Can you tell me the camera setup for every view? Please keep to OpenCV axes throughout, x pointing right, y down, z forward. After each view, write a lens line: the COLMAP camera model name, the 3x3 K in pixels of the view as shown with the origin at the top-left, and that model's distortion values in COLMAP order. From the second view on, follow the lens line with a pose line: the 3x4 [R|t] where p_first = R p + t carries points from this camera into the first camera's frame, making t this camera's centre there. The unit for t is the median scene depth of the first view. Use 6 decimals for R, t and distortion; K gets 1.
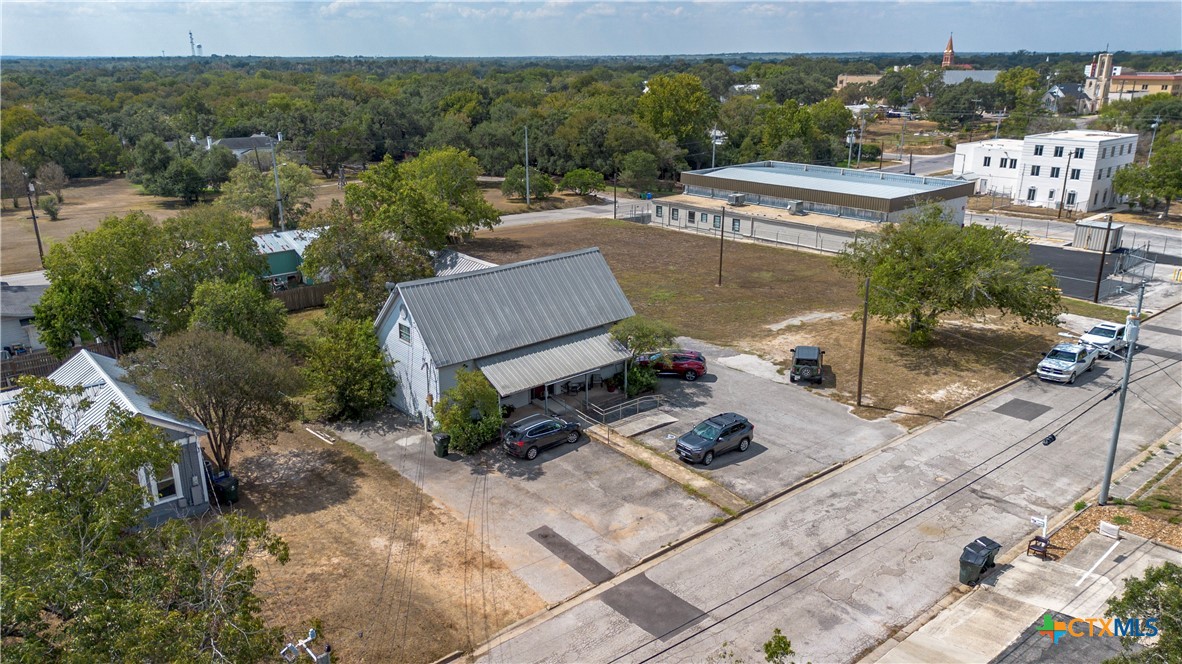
lens RADIAL K [[836.9, 0, 593.4], [0, 836.9, 328.9], [0, 0, 1]] dist [0.068070, -0.078143]
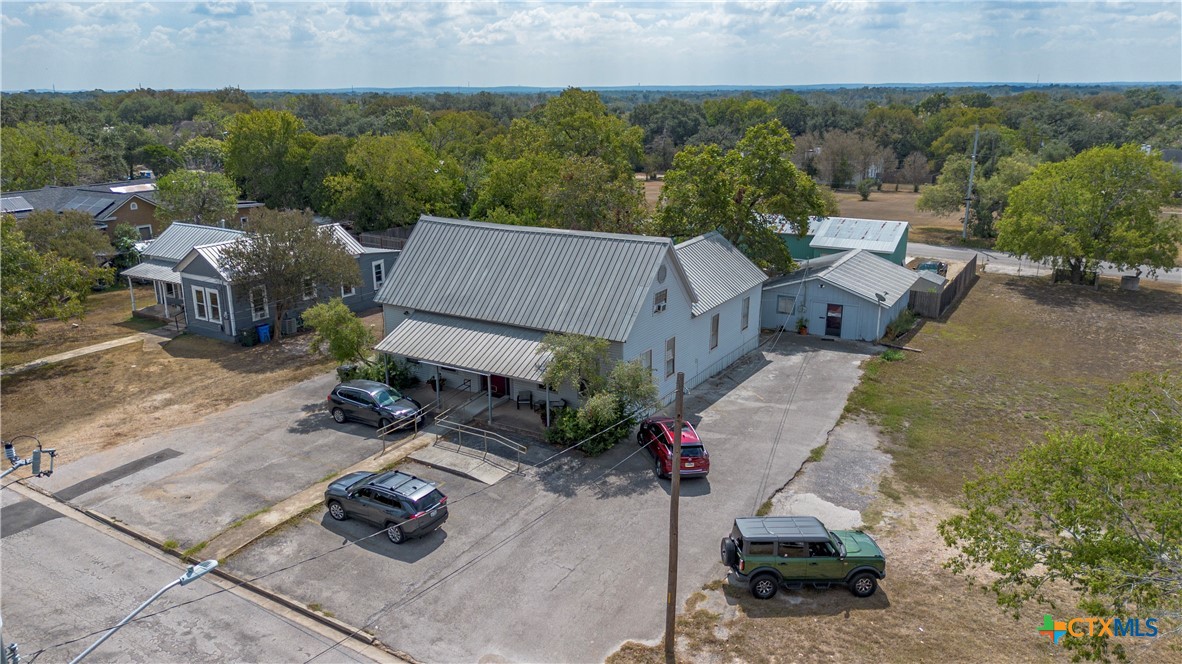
lens RADIAL K [[836.9, 0, 593.4], [0, 836.9, 328.9], [0, 0, 1]] dist [0.068070, -0.078143]
pose [[0.318569, 0.260633, -0.911364, 0.673185], [-0.286493, 0.942965, 0.169527, -0.137116], [0.903568, 0.207093, 0.375069, 0.766728]]
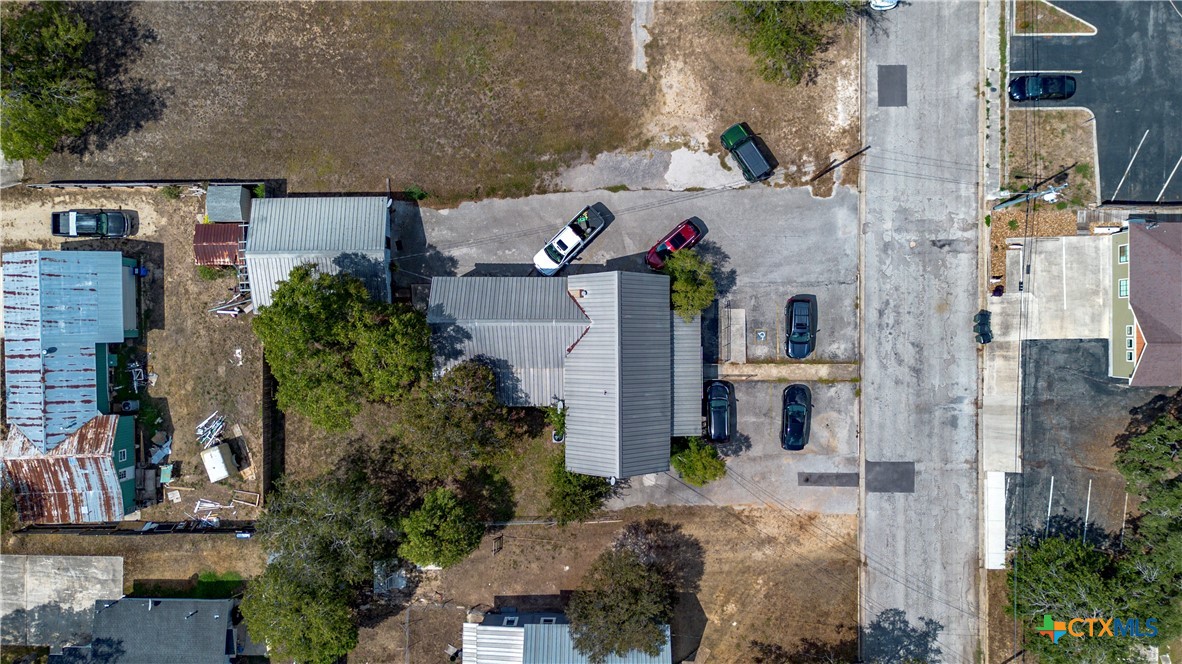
lens RADIAL K [[836.9, 0, 593.4], [0, 836.9, 328.9], [0, 0, 1]] dist [0.068070, -0.078143]
pose [[0.646940, -0.762535, -0.002883, -0.074279], [0.239567, 0.199658, 0.950129, -1.189897], [-0.723931, -0.615367, 0.311845, 0.704235]]
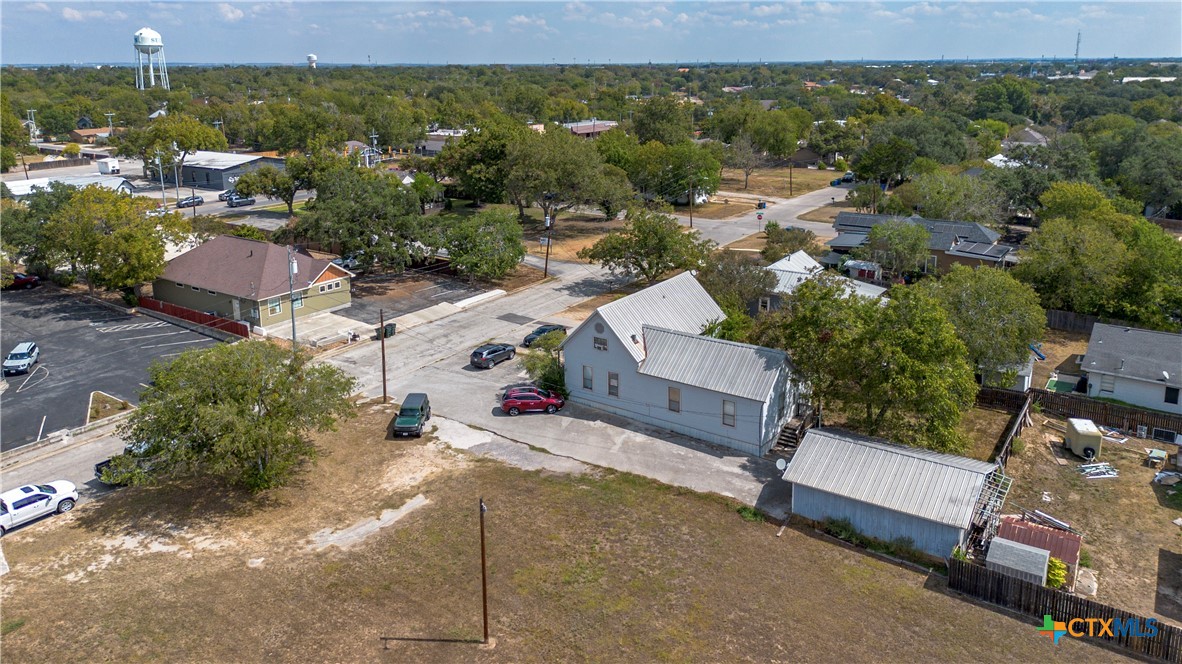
lens RADIAL K [[836.9, 0, 593.4], [0, 836.9, 328.9], [0, 0, 1]] dist [0.068070, -0.078143]
pose [[-0.967290, 0.089960, -0.237186, 0.303996], [-0.063655, 0.819012, 0.570234, -0.783816], [0.245556, 0.566680, -0.786496, 2.069834]]
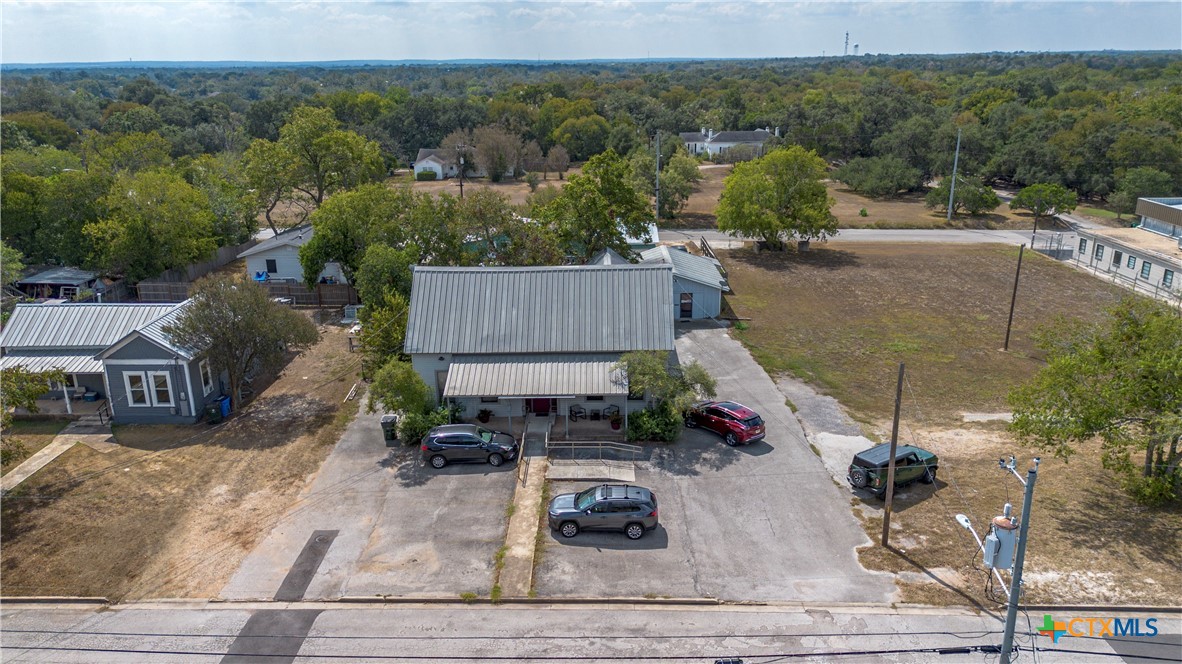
lens RADIAL K [[836.9, 0, 593.4], [0, 836.9, 328.9], [0, 0, 1]] dist [0.068070, -0.078143]
pose [[0.756975, 0.192524, -0.624439, 0.535531], [-0.190781, 0.979091, 0.070595, -0.084879], [0.624974, 0.065692, 0.777877, 0.310652]]
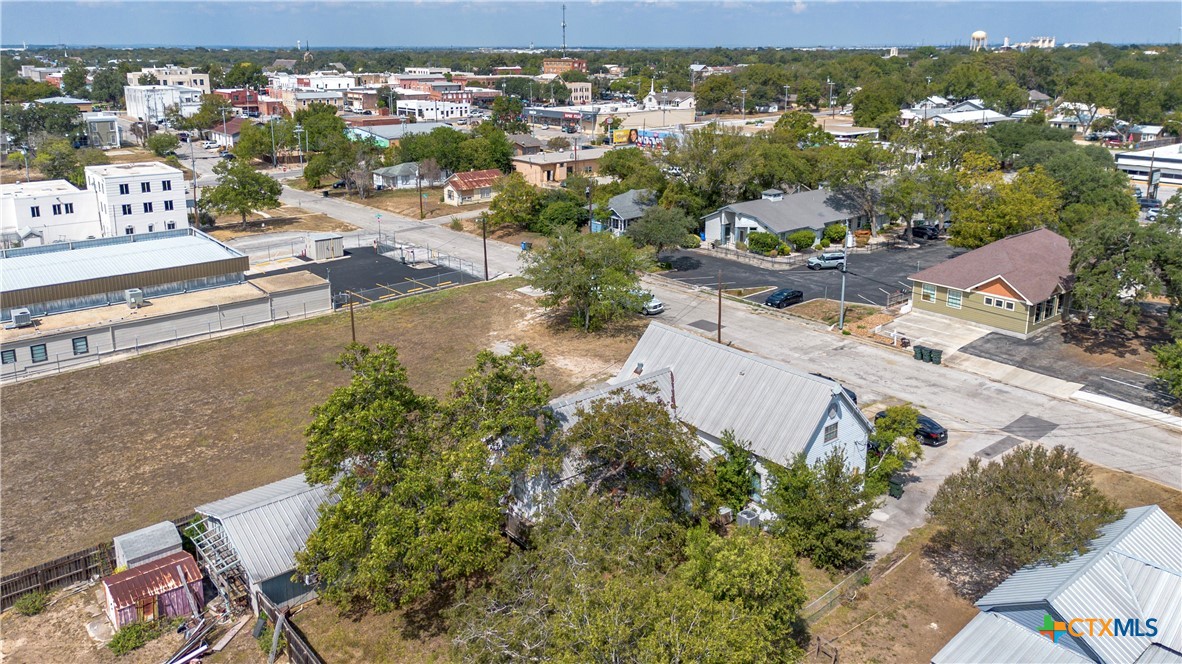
lens RADIAL K [[857.2, 0, 587.8], [0, 857.2, 267.4], [0, 0, 1]] dist [0.067714, -0.061749]
pose [[0.019914, -0.242292, 0.969999, -1.078526], [0.308629, 0.924299, 0.224541, -0.452184], [-0.950974, 0.294899, 0.093185, 1.041806]]
